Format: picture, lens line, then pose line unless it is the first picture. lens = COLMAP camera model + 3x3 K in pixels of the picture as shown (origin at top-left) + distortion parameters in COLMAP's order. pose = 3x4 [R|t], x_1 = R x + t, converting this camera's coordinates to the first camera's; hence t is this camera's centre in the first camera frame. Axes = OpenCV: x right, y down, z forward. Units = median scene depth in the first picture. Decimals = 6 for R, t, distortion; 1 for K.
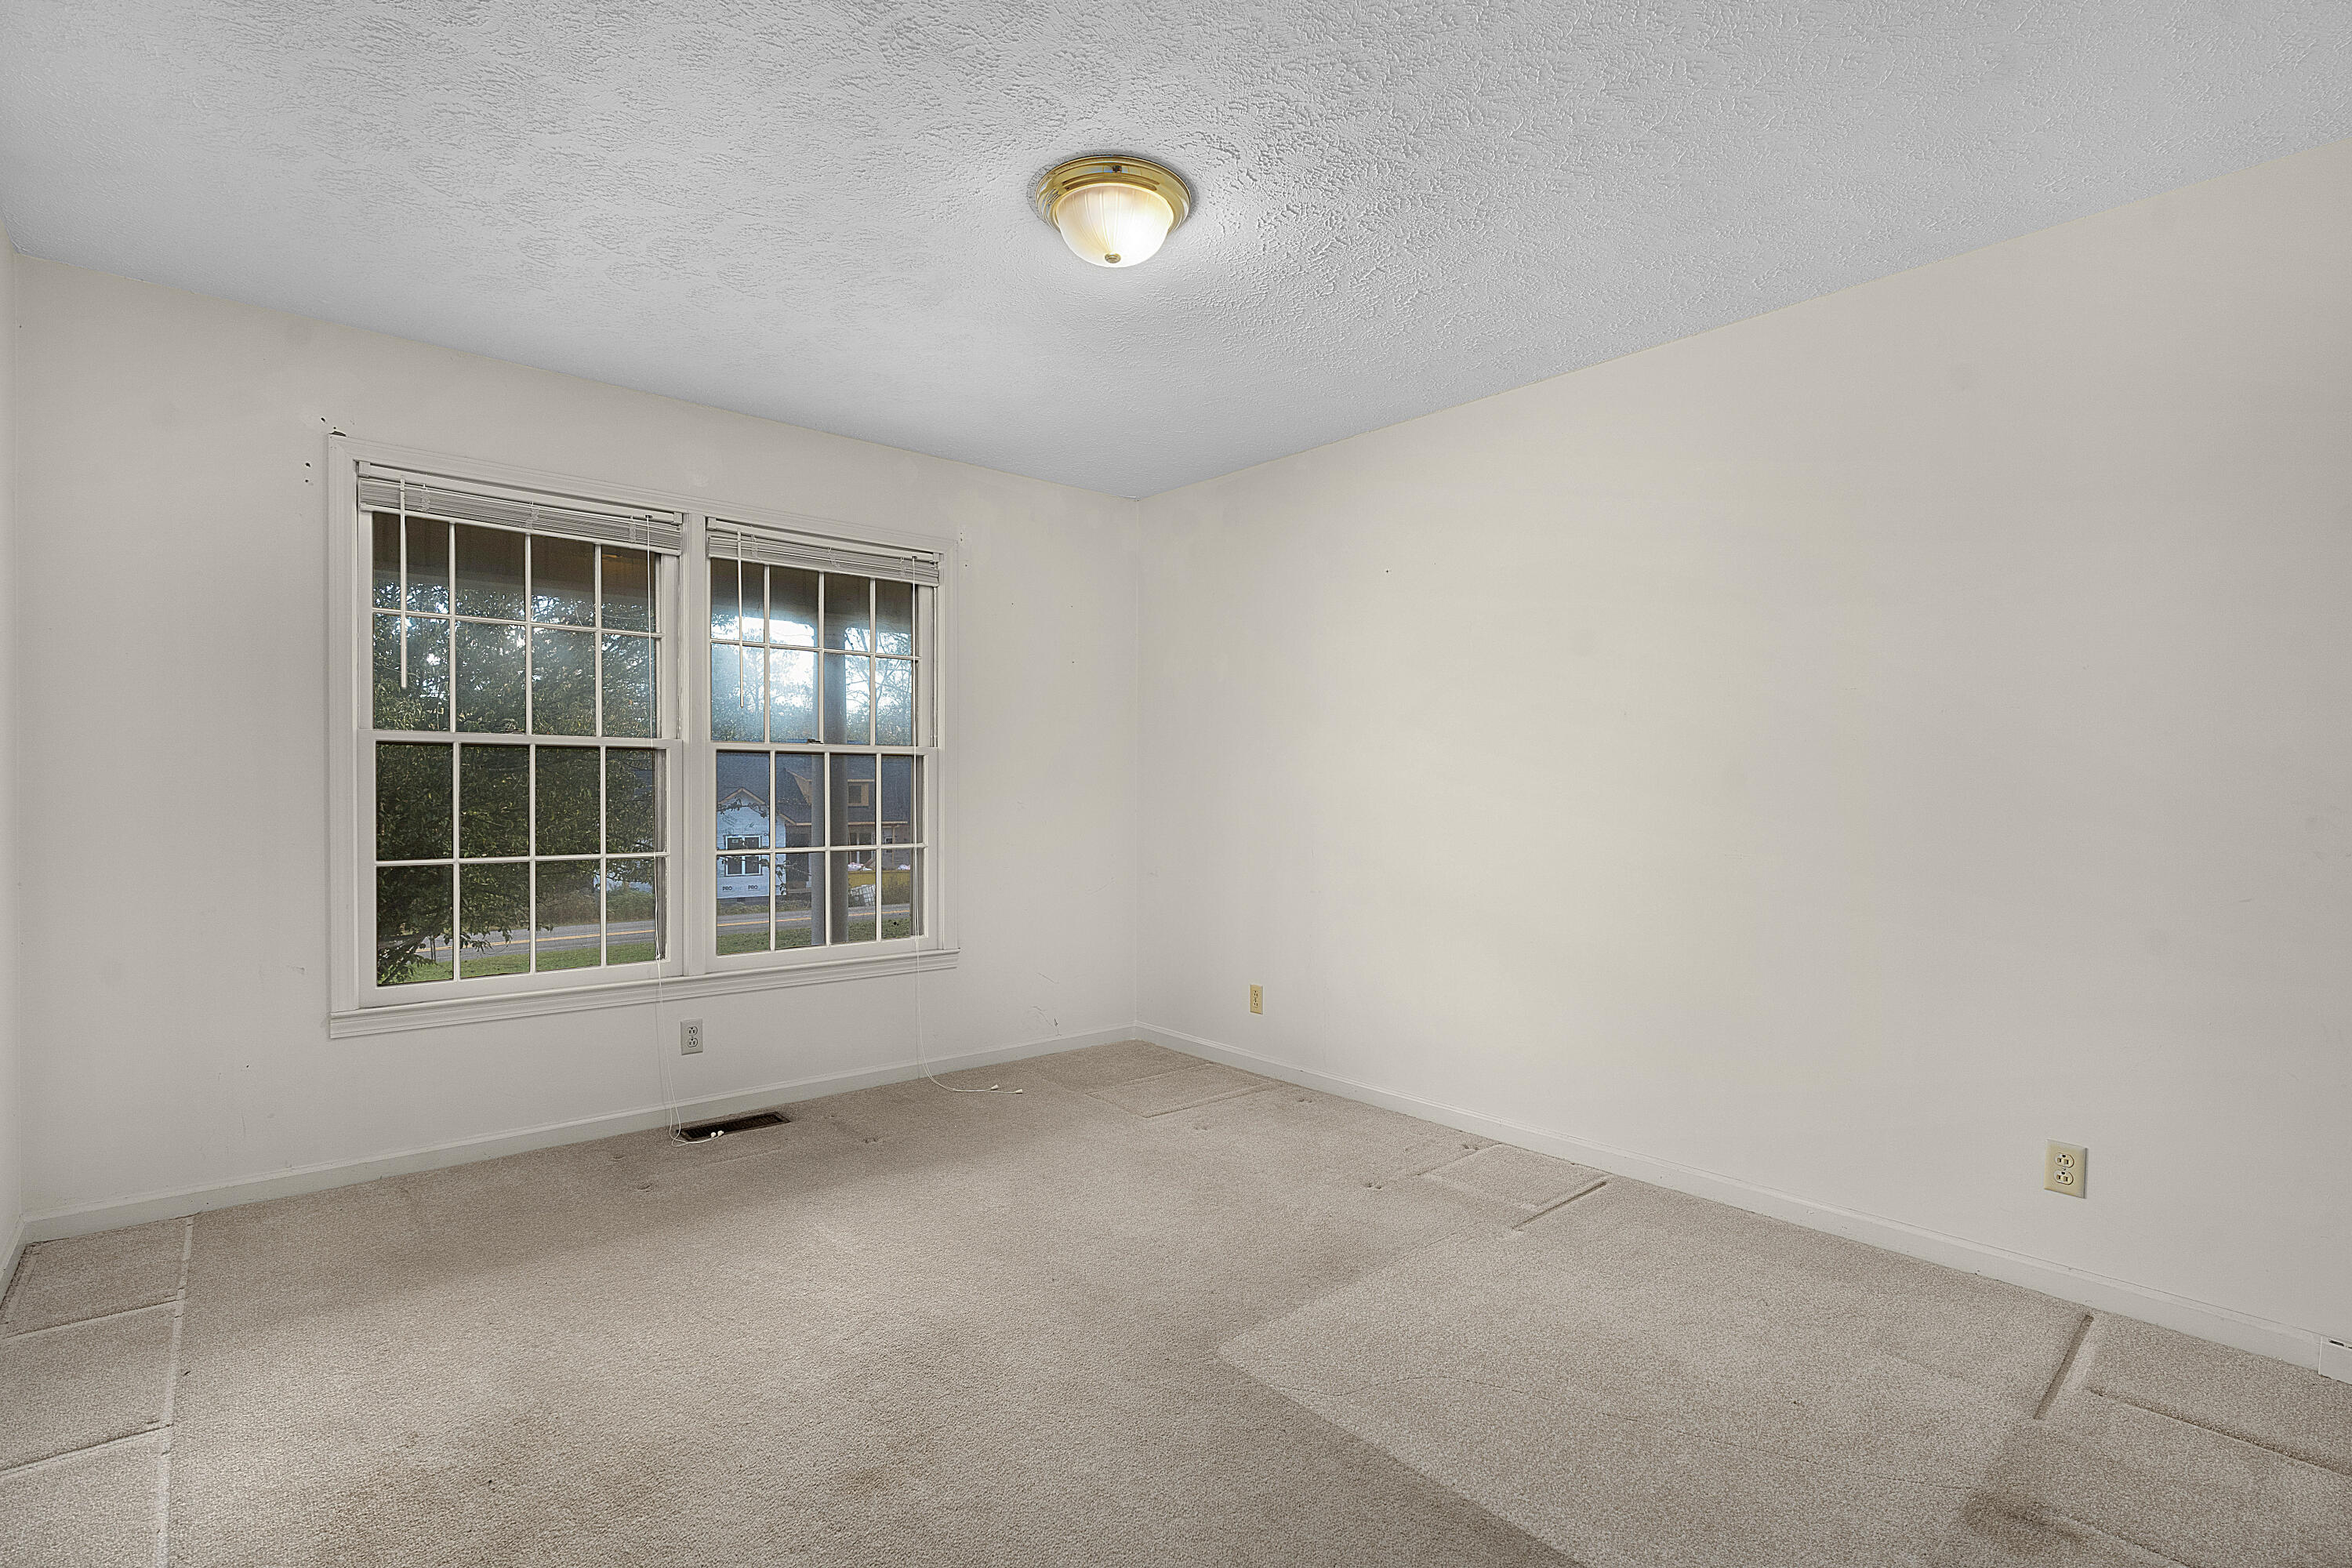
lens RADIAL K [[1090.3, 0, 1180.1], [0, 1090.3, 770.6], [0, 0, 1]] dist [-0.000180, 0.003952]
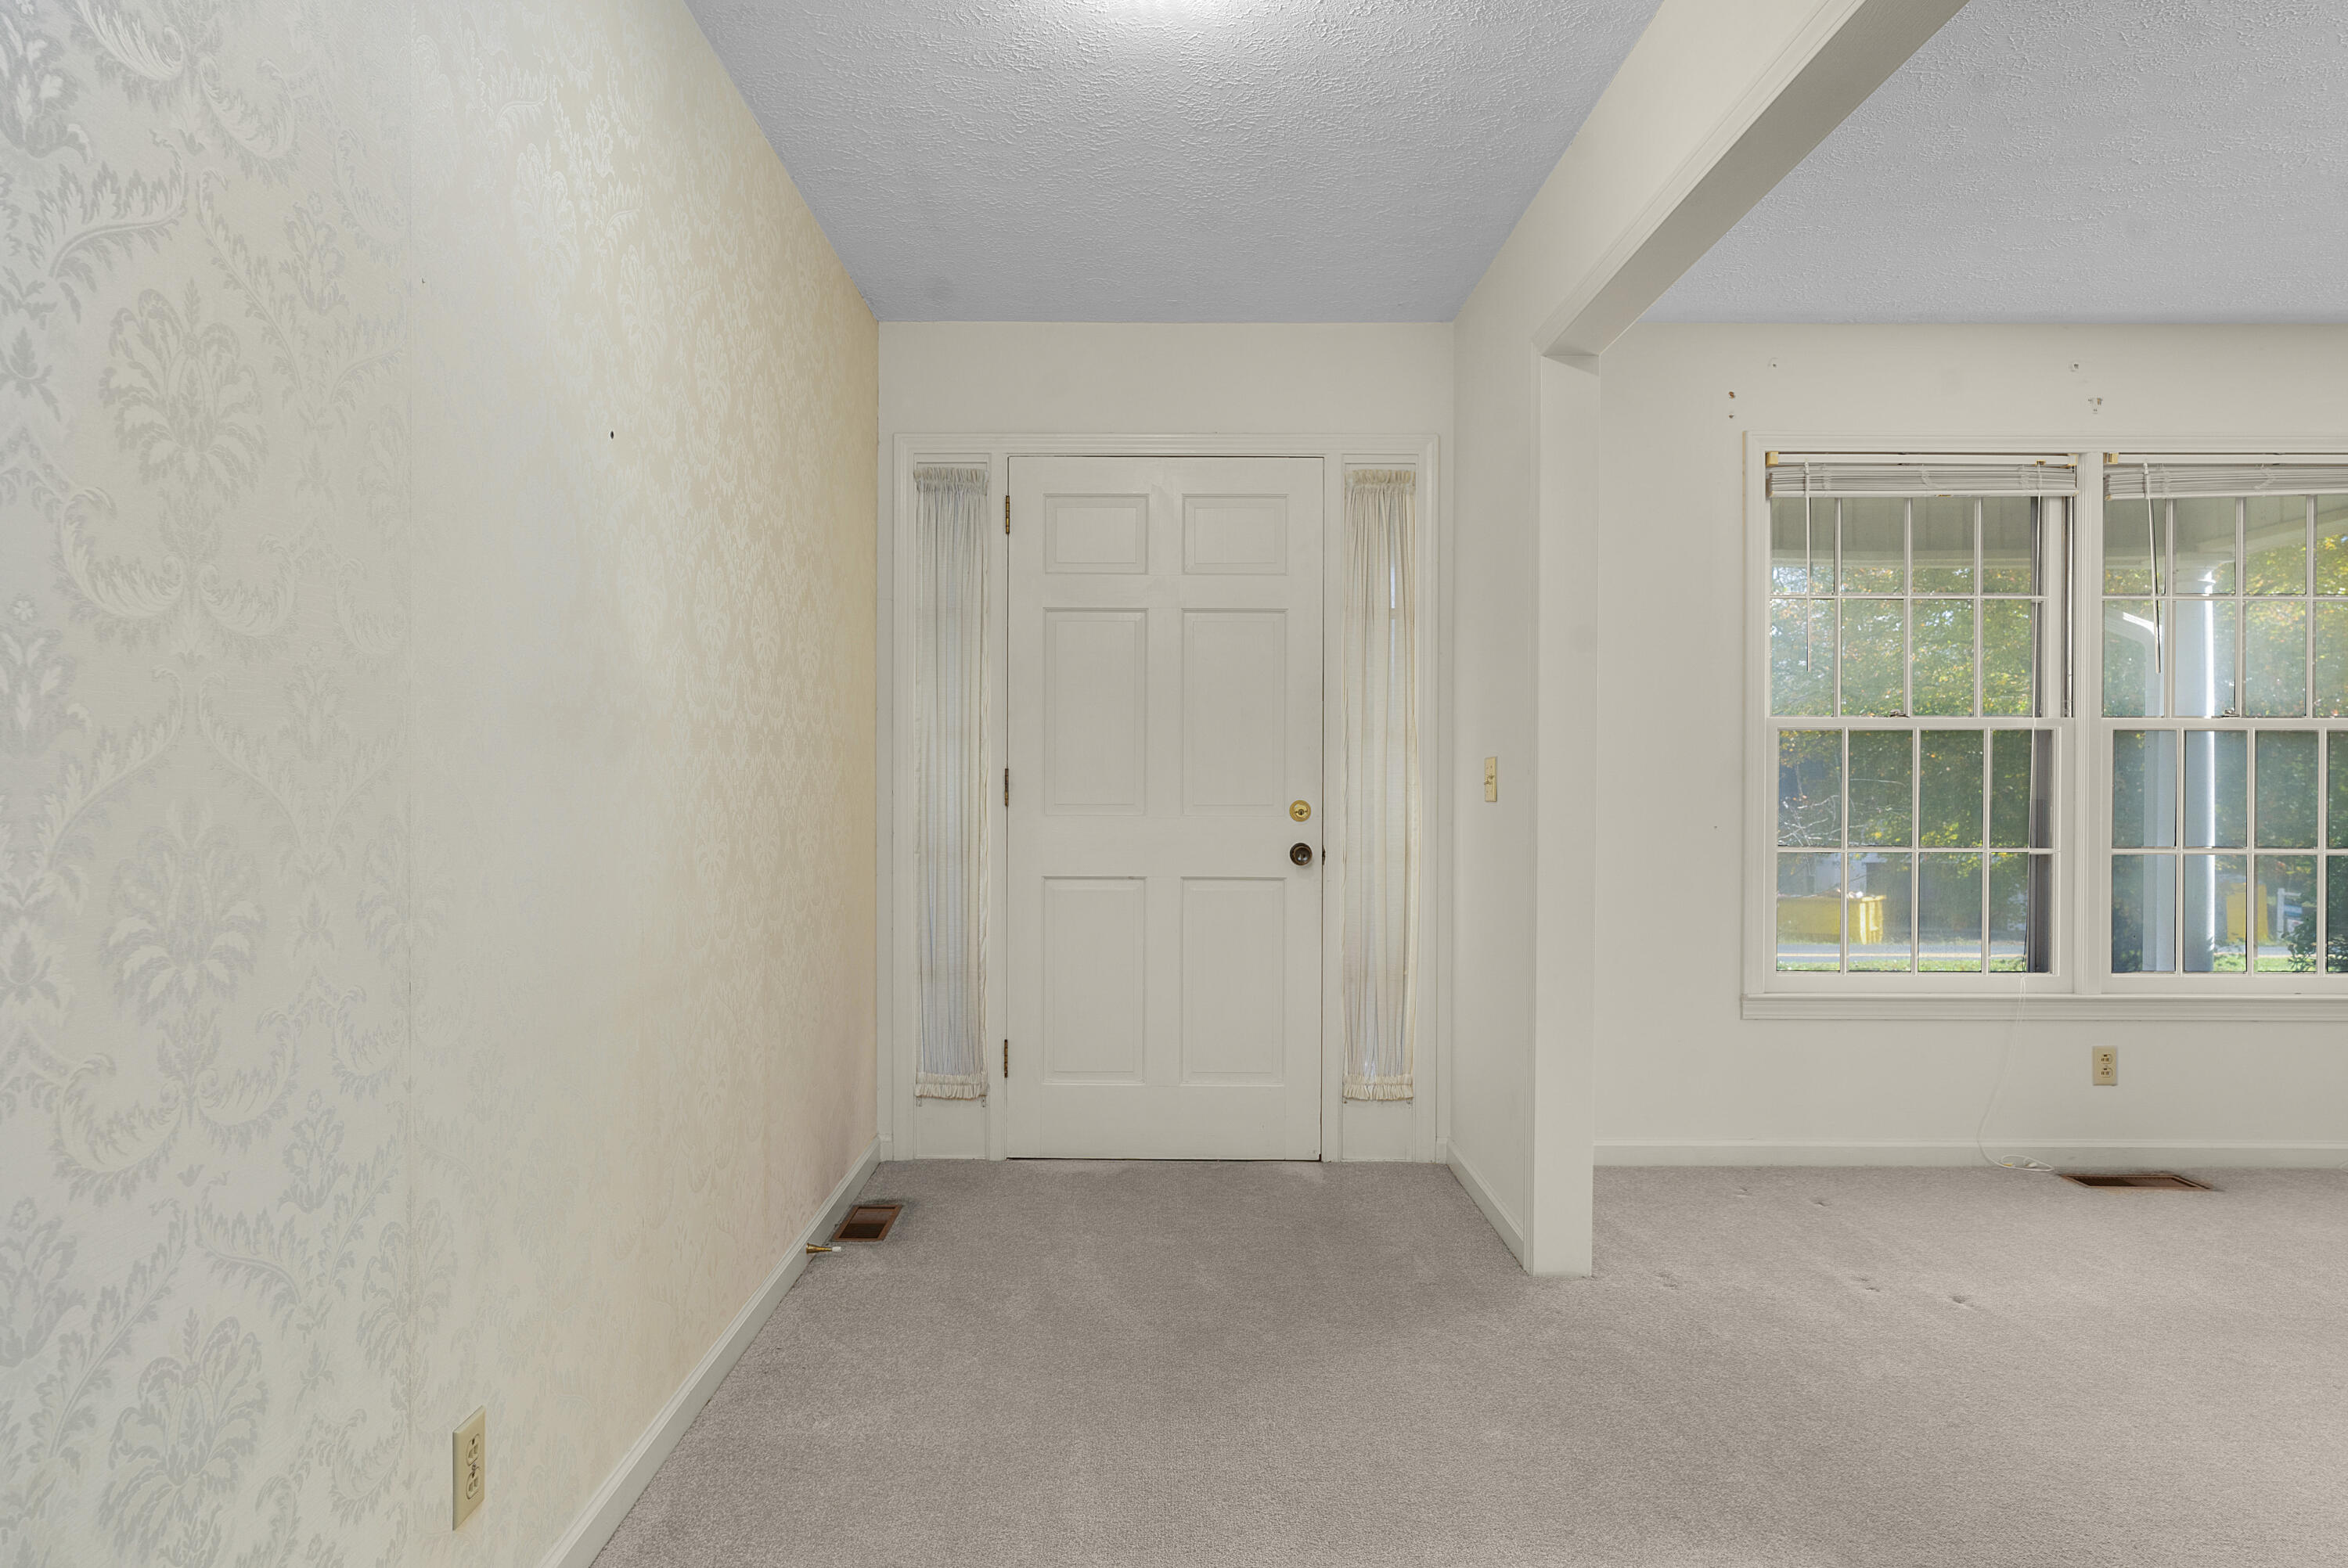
lens RADIAL K [[1362.7, 0, 1172.4], [0, 1362.7, 765.8], [0, 0, 1]] dist [0.009818, 0.002164]
pose [[0.778544, -0.001916, -0.627587, -0.341978], [0.009192, 0.999923, 0.008351, -0.006649], [0.627523, -0.012271, 0.778502, -0.289634]]
